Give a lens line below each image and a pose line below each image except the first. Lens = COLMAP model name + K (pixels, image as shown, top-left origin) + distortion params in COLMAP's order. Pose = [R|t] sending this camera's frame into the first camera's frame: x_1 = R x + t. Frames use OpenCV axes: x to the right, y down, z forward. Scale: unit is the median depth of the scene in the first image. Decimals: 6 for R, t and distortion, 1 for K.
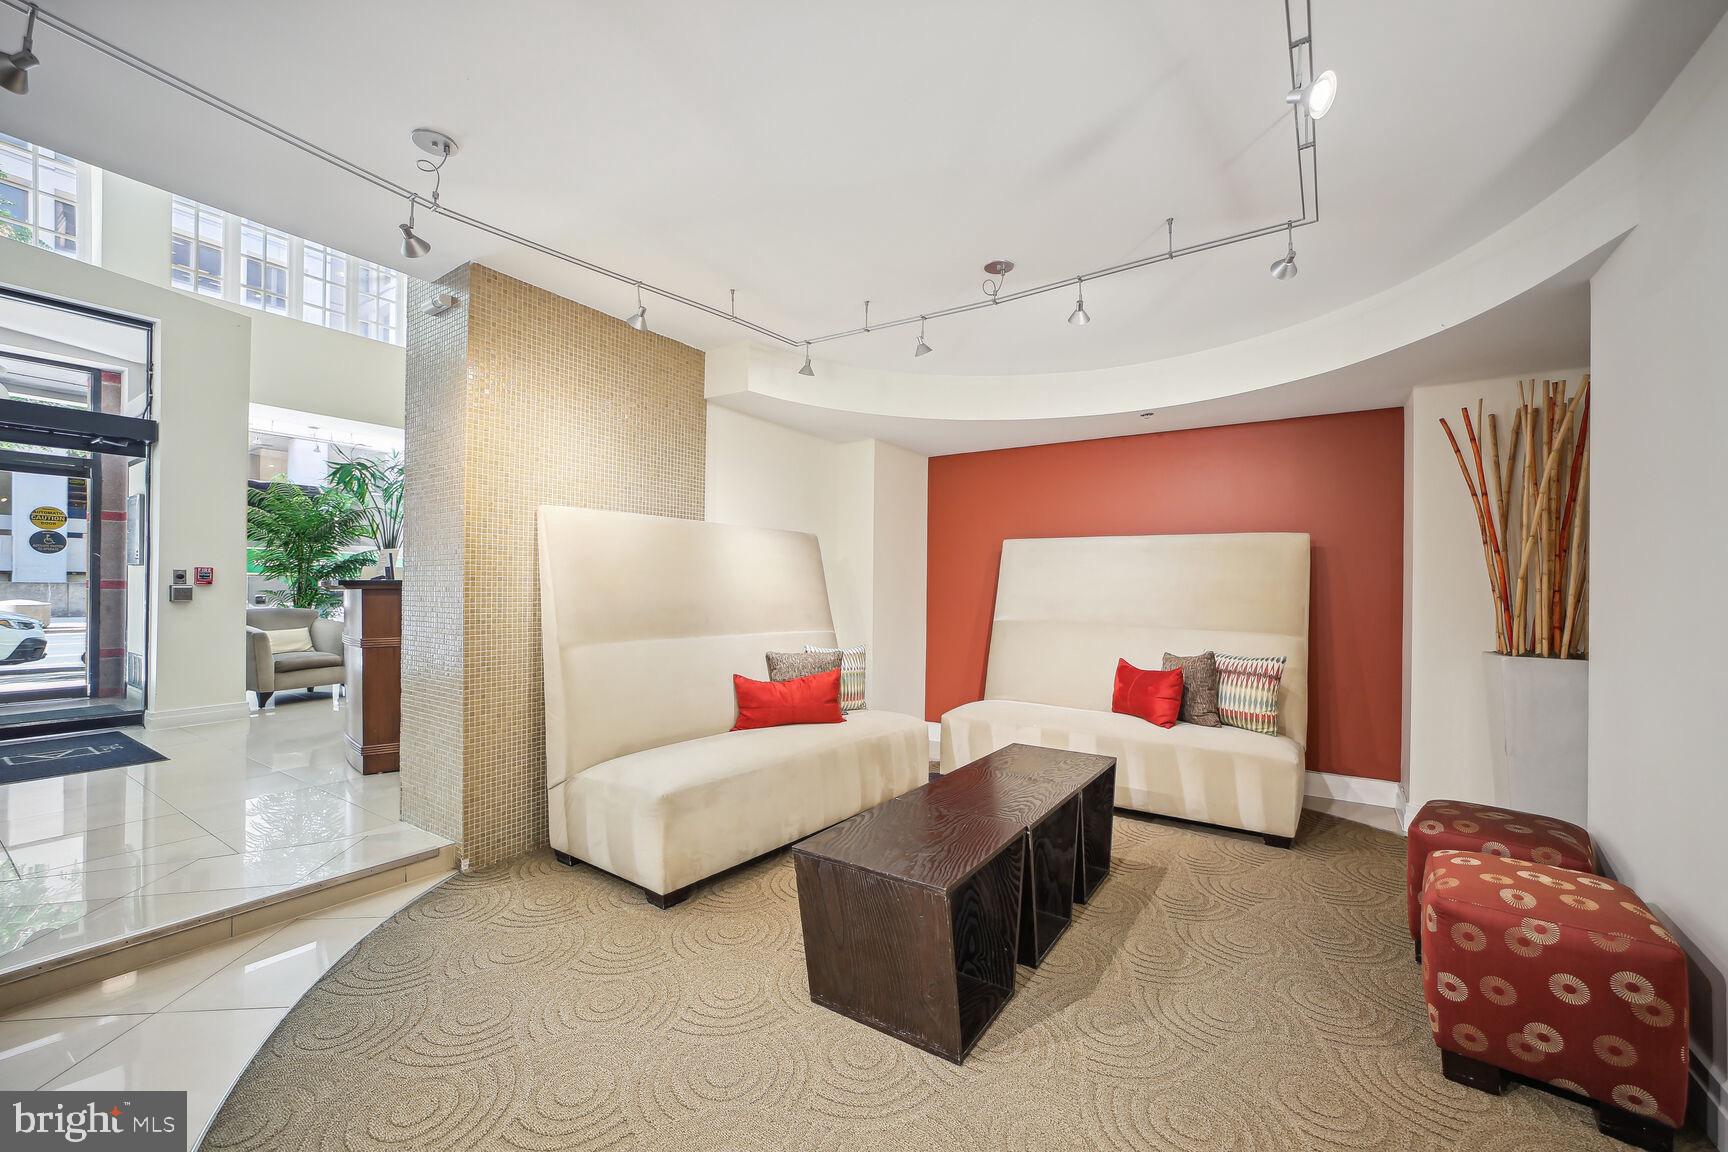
lens RADIAL K [[681.2, 0, 868.4], [0, 681.2, 601.6], [0, 0, 1]] dist [-0.024213, 0.008738]
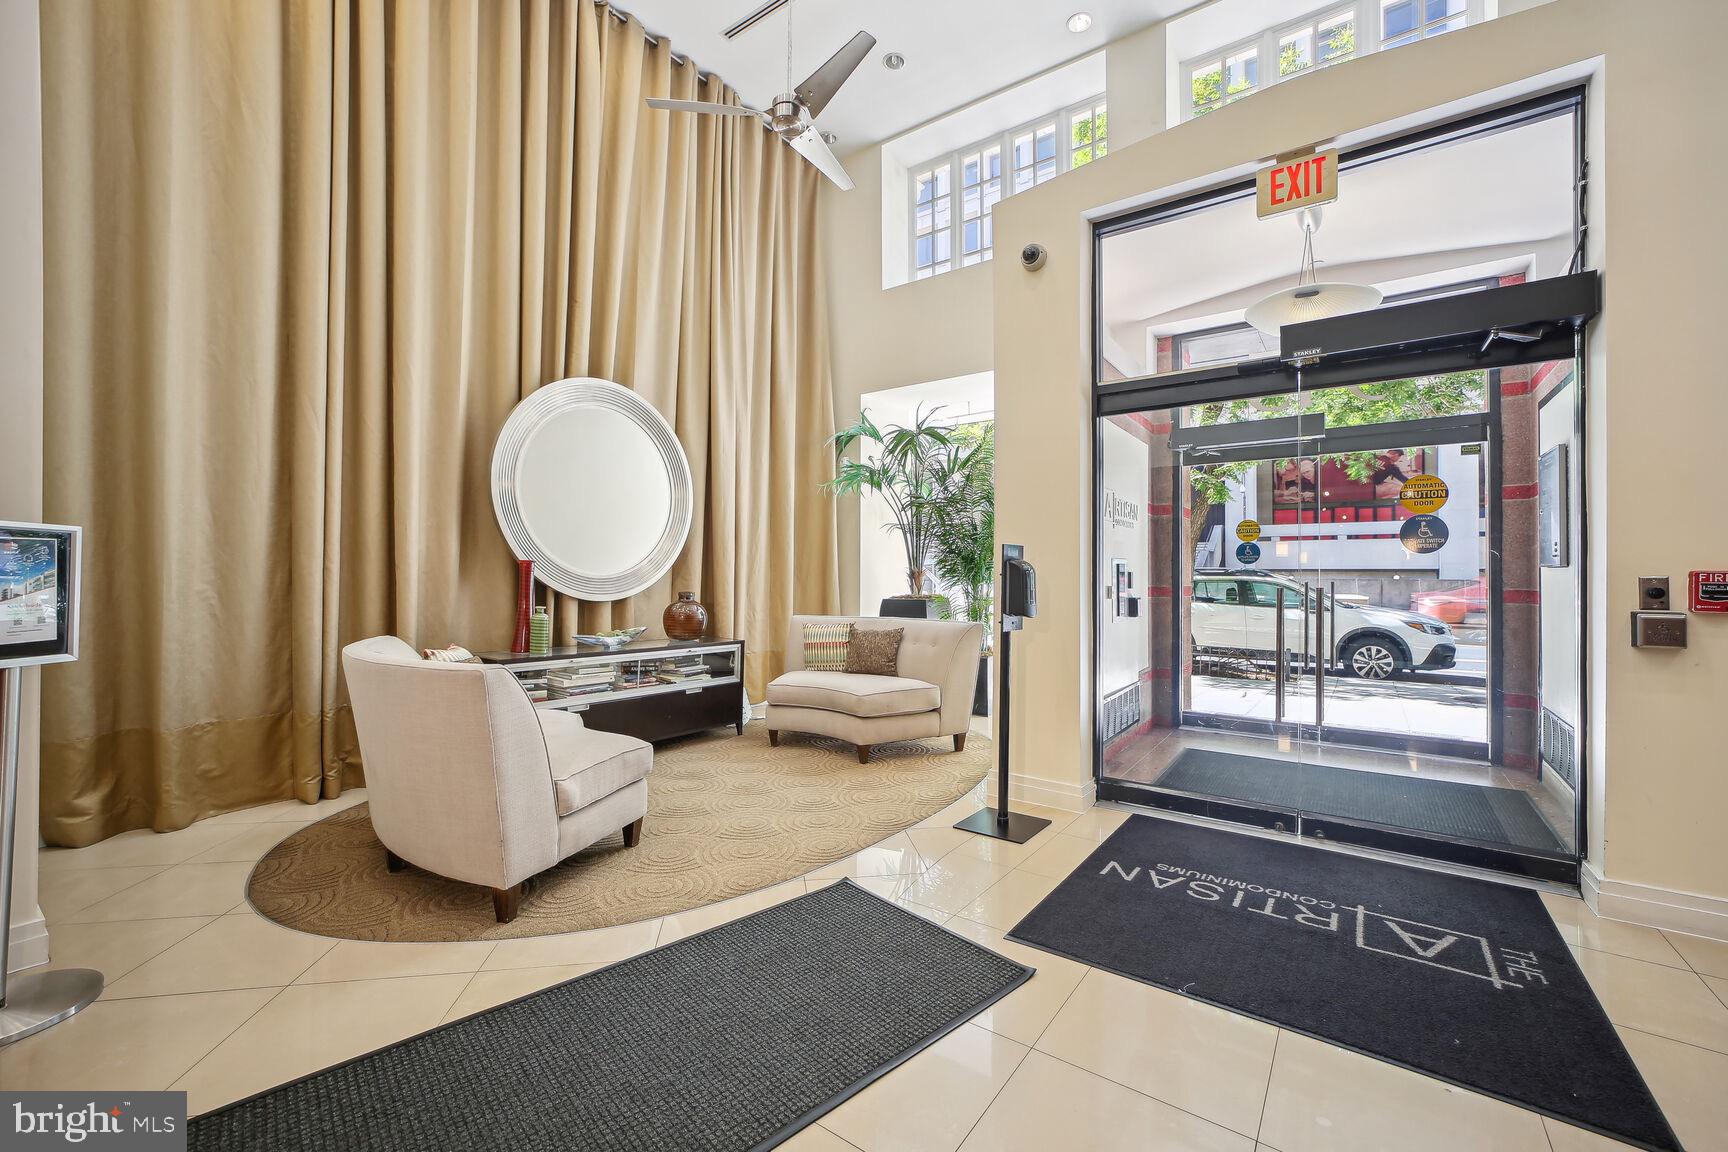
lens RADIAL K [[698.2, 0, 885.3], [0, 698.2, 578.3], [0, 0, 1]] dist [-0.016773, 0.000315]
pose [[-0.017381, -0.016317, -0.999716, -0.552929], [-0.003162, 0.999863, -0.016264, -0.037785], [0.999844, 0.002878, -0.017430, 0.486248]]
